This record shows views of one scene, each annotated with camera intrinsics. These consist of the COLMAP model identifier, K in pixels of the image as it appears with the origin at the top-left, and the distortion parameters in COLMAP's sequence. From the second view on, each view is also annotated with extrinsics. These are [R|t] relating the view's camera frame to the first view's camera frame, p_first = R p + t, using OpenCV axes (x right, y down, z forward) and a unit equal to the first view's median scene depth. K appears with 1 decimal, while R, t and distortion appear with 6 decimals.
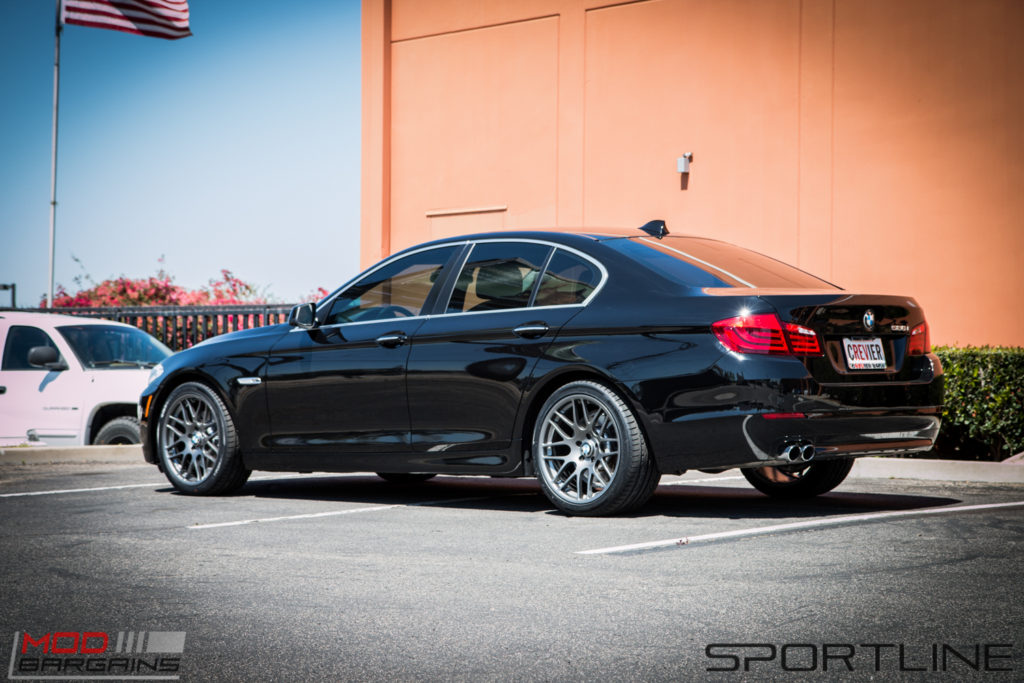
lens RADIAL K [[2064.1, 0, 512.0], [0, 2064.1, 341.5], [0, 0, 1]] dist [0.144895, 0.025756]
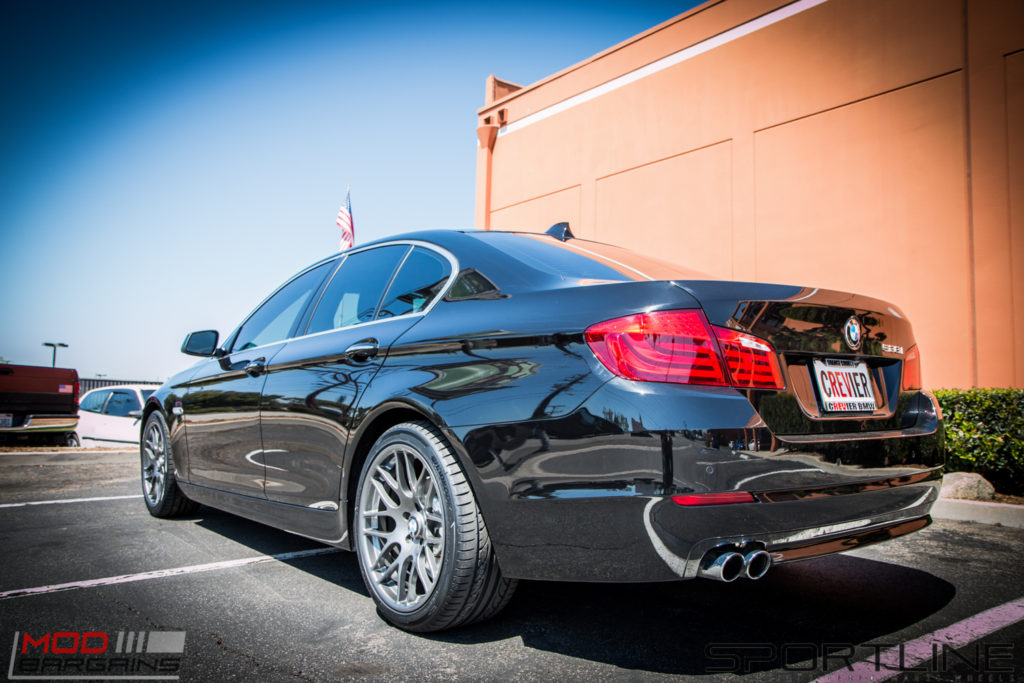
lens RADIAL K [[793.3, 0, 512.0], [0, 793.3, 341.5], [0, 0, 1]] dist [-0.124868, -0.000185]
pose [[0.990252, 0.004127, -0.139223, 0.102793], [-0.013364, 0.997764, -0.065481, 0.008957], [0.138642, 0.066703, 0.988094, 0.753967]]
